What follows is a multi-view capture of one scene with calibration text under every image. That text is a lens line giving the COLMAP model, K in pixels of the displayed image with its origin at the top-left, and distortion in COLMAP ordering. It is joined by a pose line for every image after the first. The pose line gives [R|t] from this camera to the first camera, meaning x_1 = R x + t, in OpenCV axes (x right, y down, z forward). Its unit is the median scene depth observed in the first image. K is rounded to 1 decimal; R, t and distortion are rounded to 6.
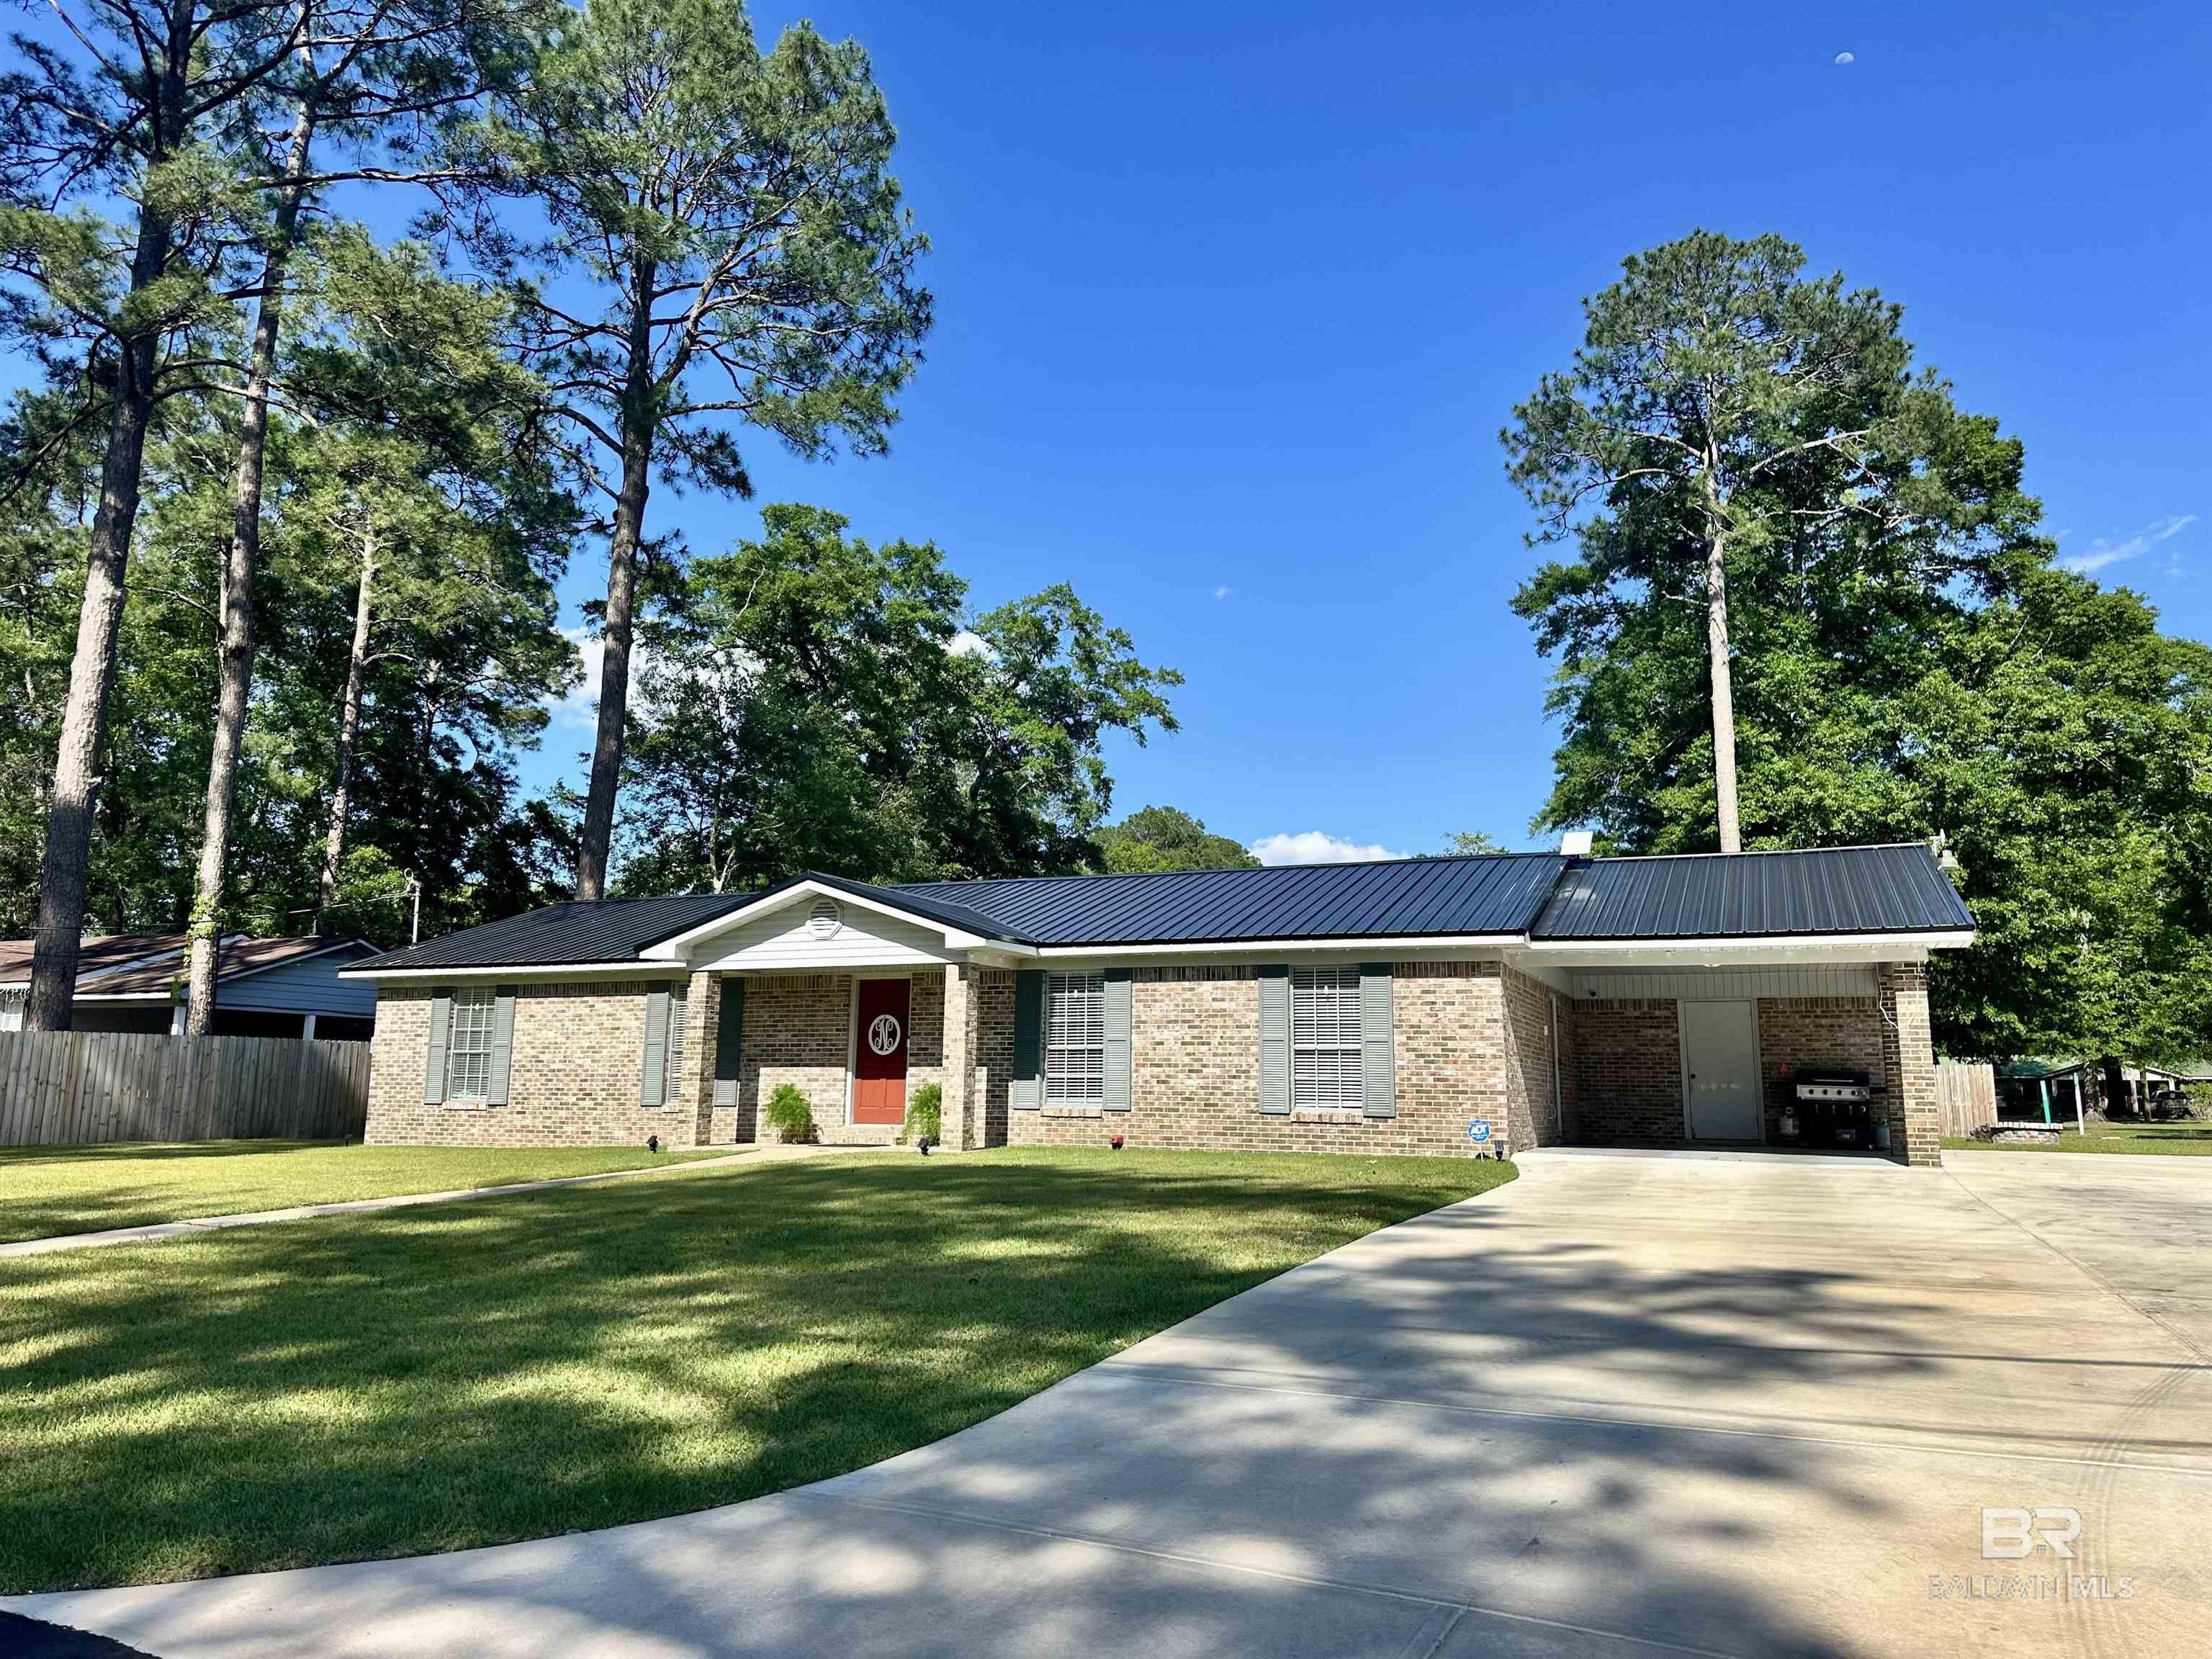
lens RADIAL K [[1555.6, 0, 1111.7], [0, 1555.6, 836.1], [0, 0, 1]] dist [0.055459, -0.071238]
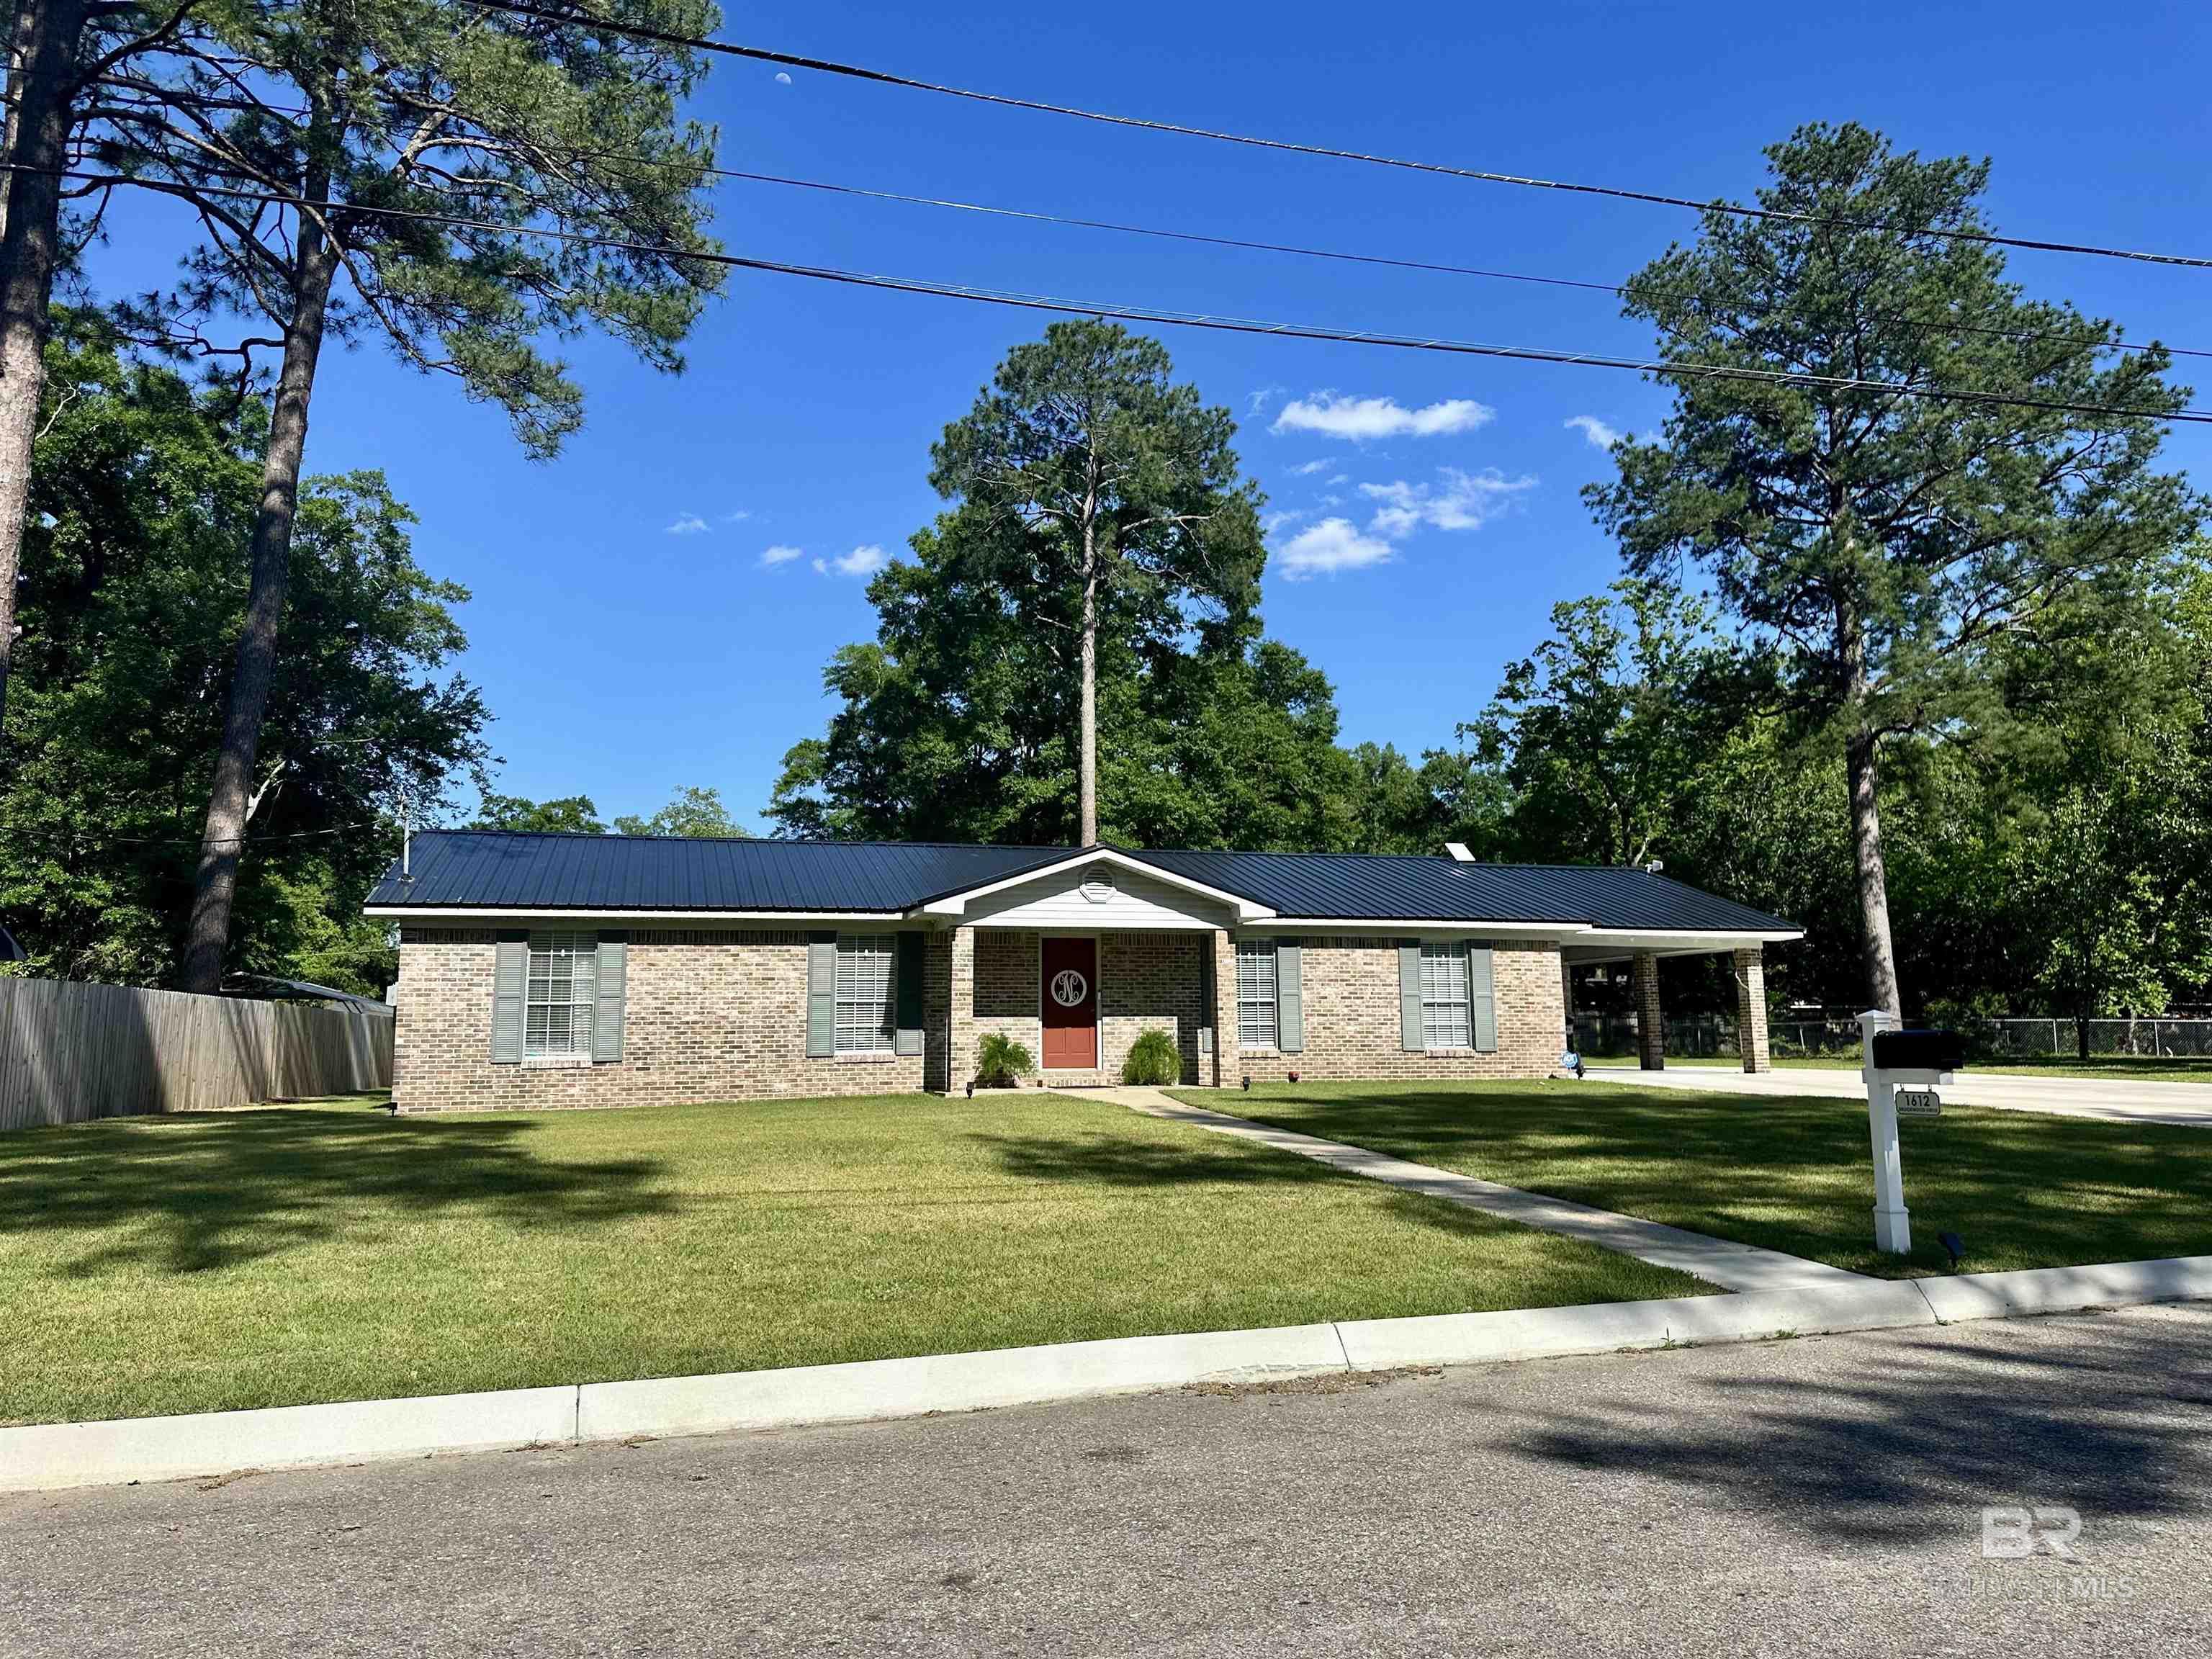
lens RADIAL K [[1555.6, 0, 1093.9], [0, 1555.6, 818.1], [0, 0, 1]] dist [0.055459, -0.071238]
pose [[0.769838, 0.074696, 0.633854, -0.902581], [-0.088304, 0.996042, -0.010130, 0.017990], [-0.632102, -0.048174, 0.773387, 0.150035]]
